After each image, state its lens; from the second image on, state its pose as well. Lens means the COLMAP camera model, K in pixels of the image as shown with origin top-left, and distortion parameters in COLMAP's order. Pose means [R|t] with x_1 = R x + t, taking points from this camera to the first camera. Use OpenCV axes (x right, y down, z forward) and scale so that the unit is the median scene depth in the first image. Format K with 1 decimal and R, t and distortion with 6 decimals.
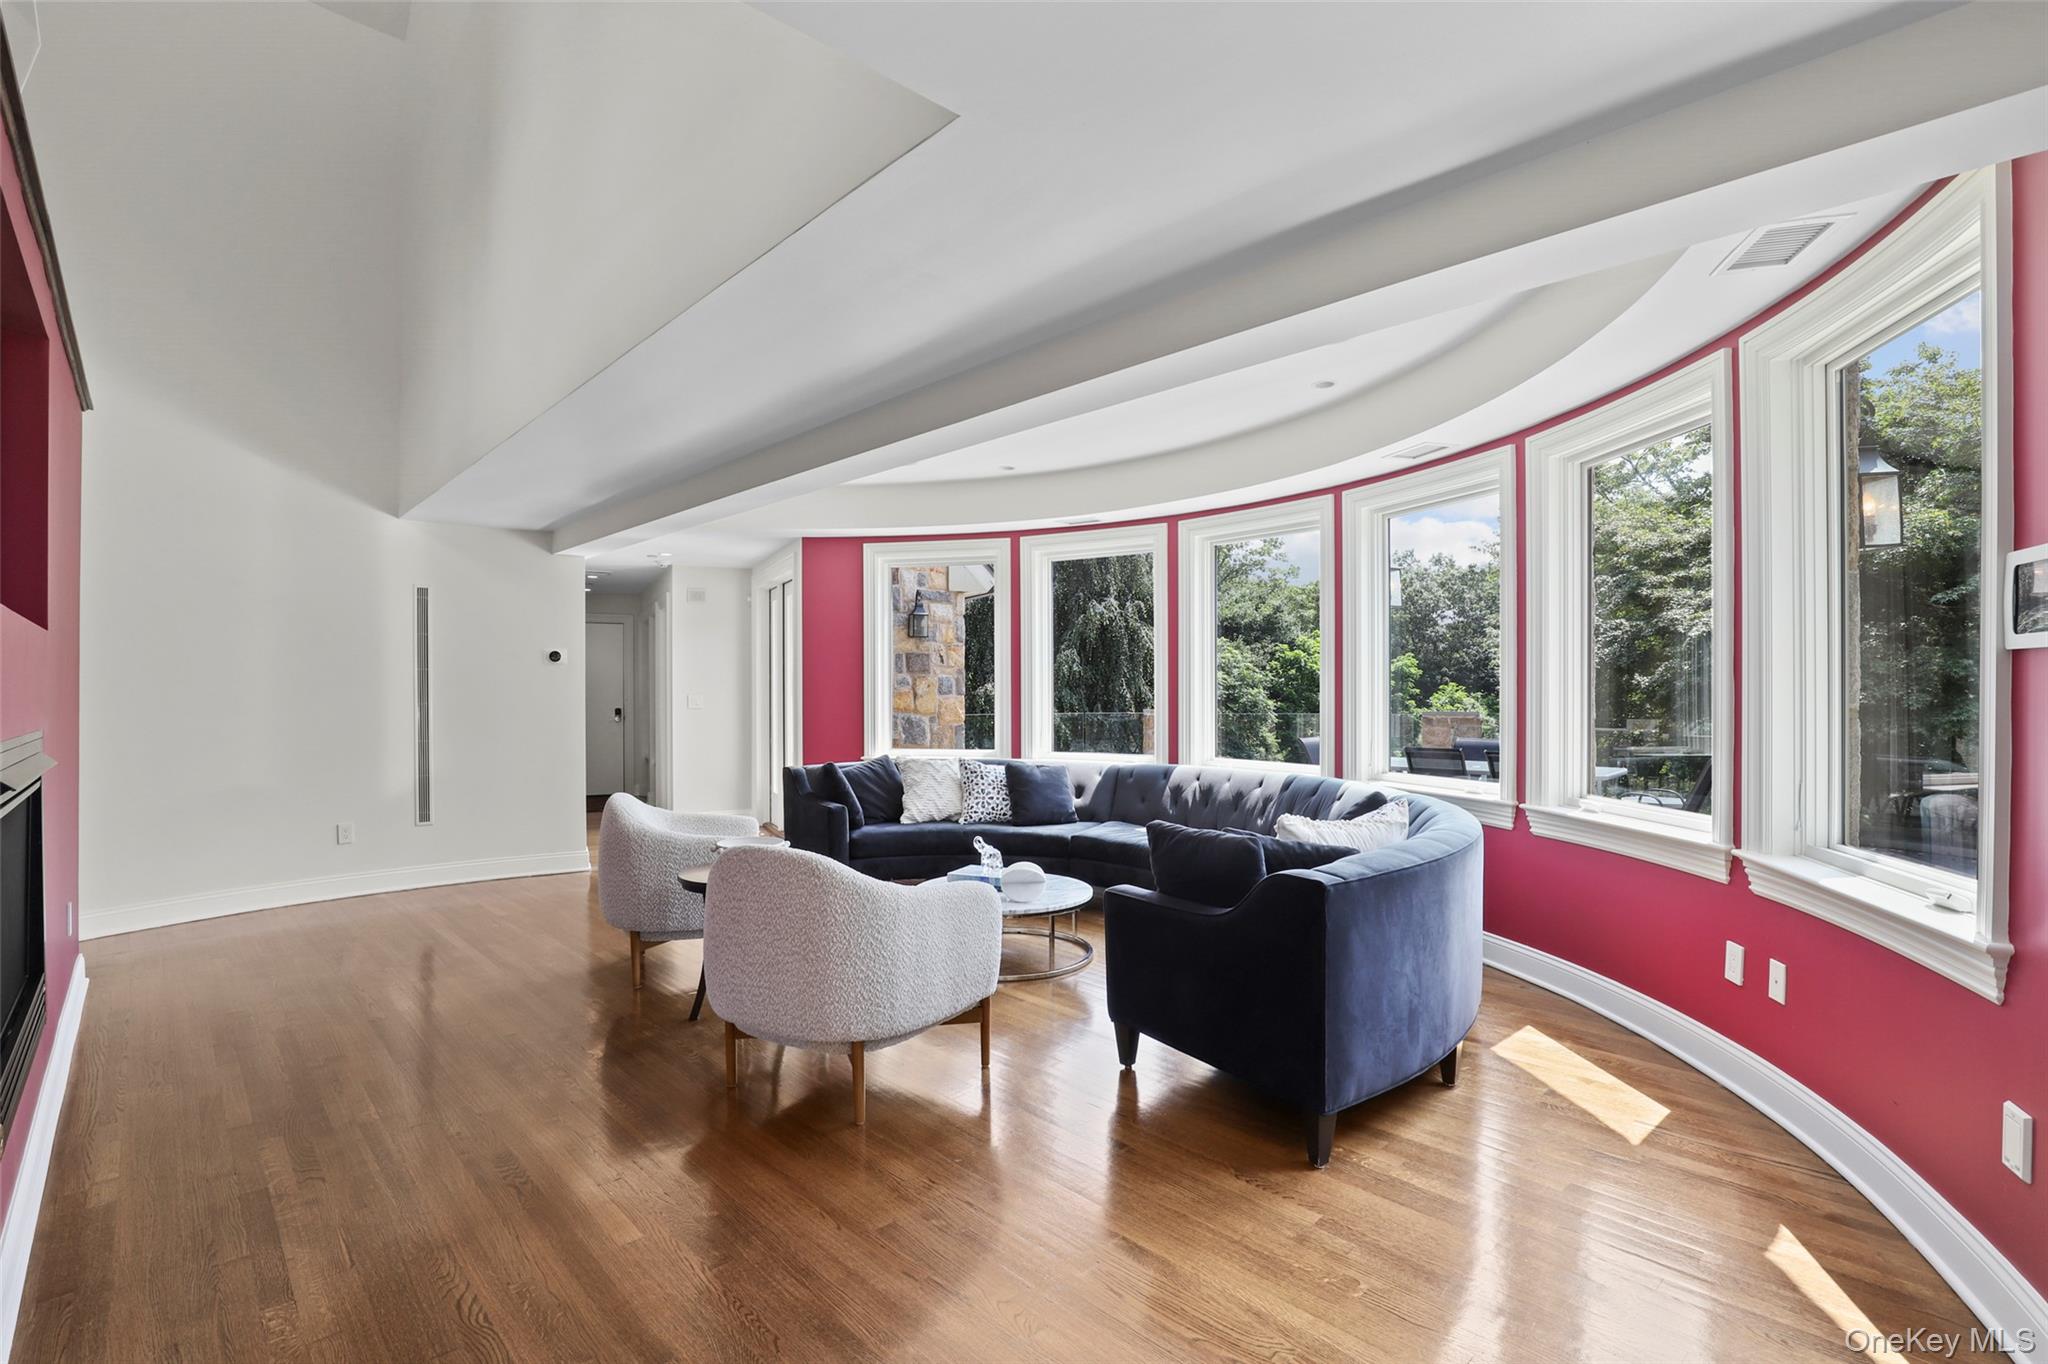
lens RADIAL K [[944.4, 0, 1018.2], [0, 944.4, 695.6], [0, 0, 1]] dist [-0.016708, 0.001123]
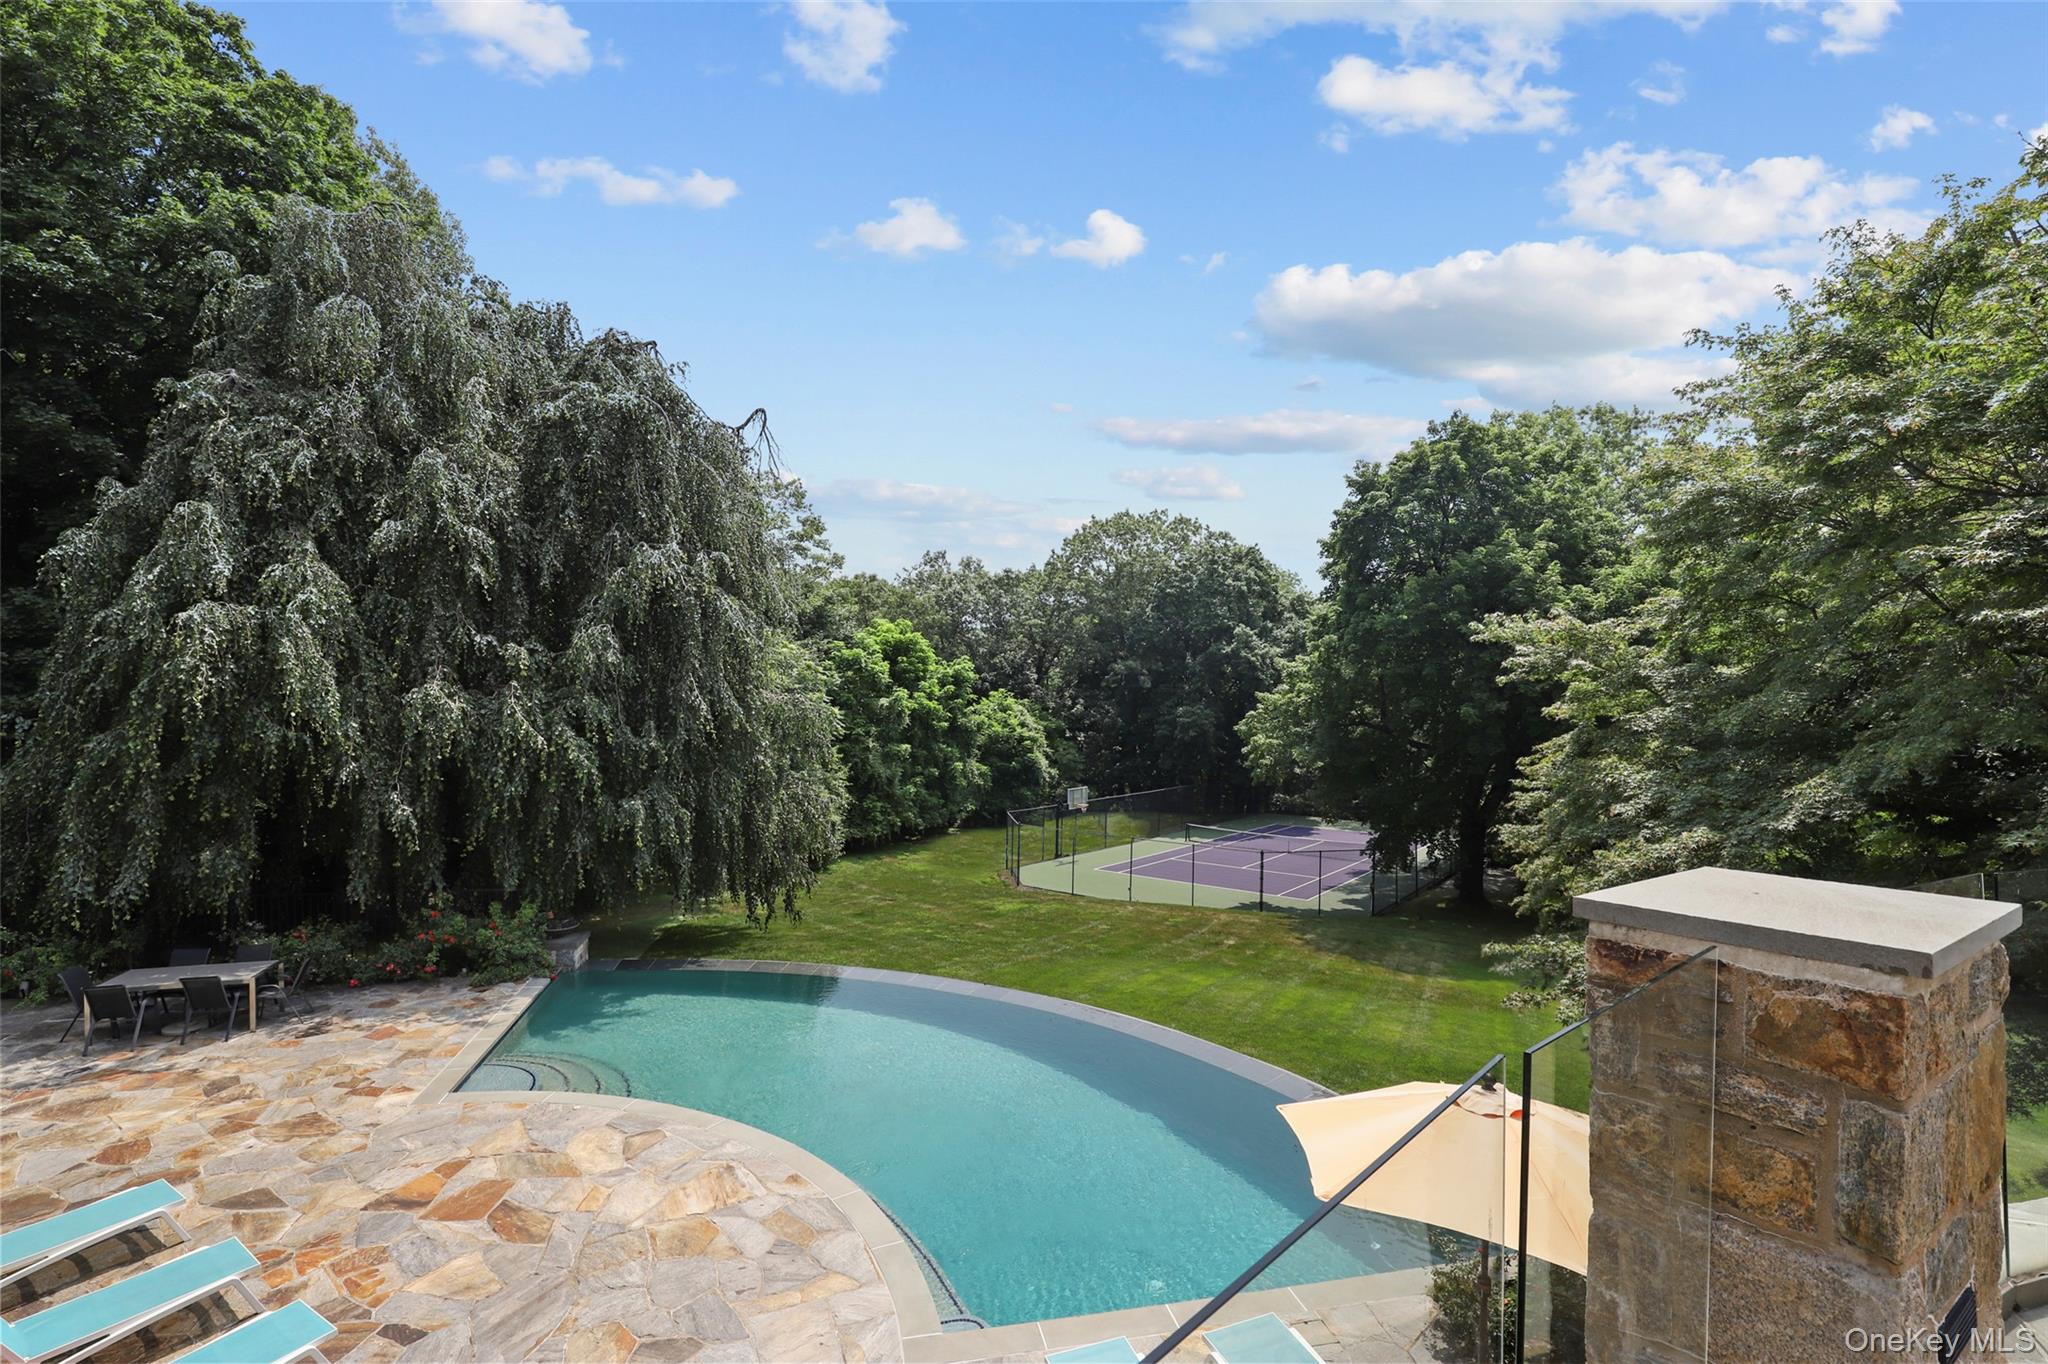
lens RADIAL K [[944.4, 0, 1011.4], [0, 944.4, 678.7], [0, 0, 1]] dist [-0.016708, 0.001123]
pose [[0.869290, 0.013015, 0.494132, -0.004633], [-0.002694, 0.999763, -0.021594, -0.003076], [-0.494296, 0.017440, 0.869119, 0.212100]]
